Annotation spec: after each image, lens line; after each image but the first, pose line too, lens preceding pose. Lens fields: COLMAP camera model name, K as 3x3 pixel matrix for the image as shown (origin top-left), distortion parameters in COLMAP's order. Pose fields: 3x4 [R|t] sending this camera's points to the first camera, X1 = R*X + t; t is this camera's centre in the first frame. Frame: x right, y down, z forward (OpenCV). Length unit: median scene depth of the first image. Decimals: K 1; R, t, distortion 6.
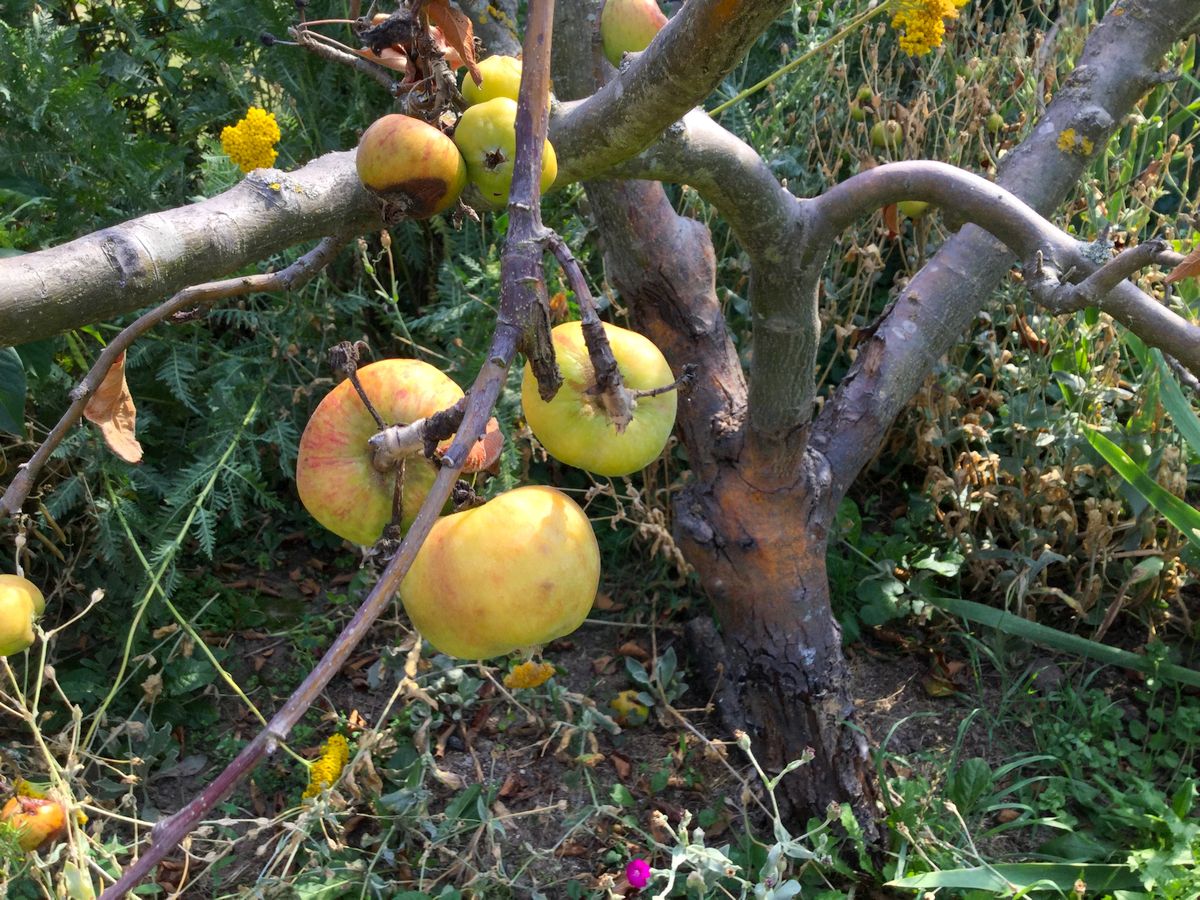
lens RADIAL K [[1080.4, 0, 592.3], [0, 1080.4, 453.4], [0, 0, 1]] dist [0.008901, -0.005238]
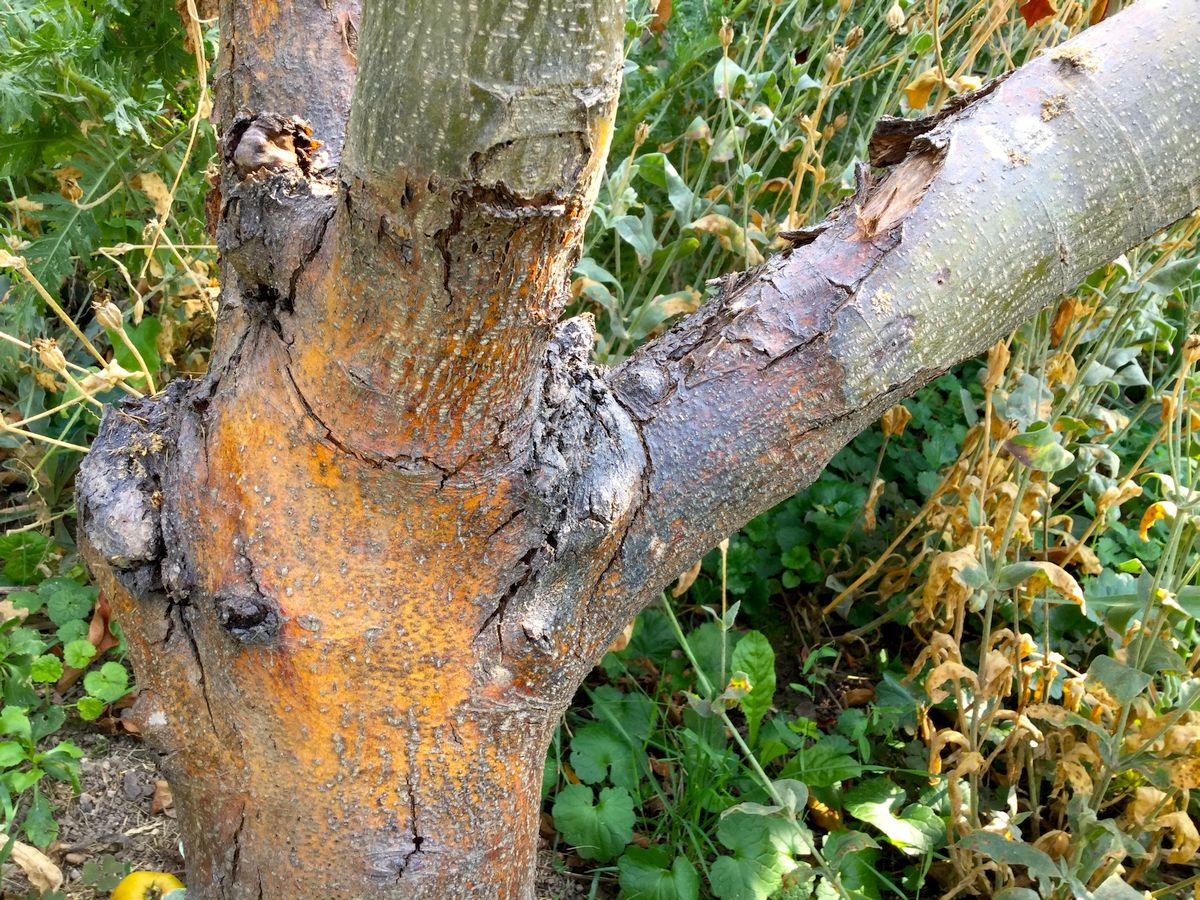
lens RADIAL K [[1080.4, 0, 609.1], [0, 1080.4, 447.9], [0, 0, 1]] dist [0.008901, -0.005238]
pose [[0.943784, 0.329723, -0.023552, 0.150937], [-0.330526, 0.940218, -0.082111, 0.023900], [-0.004930, 0.085279, 0.996345, 0.489039]]
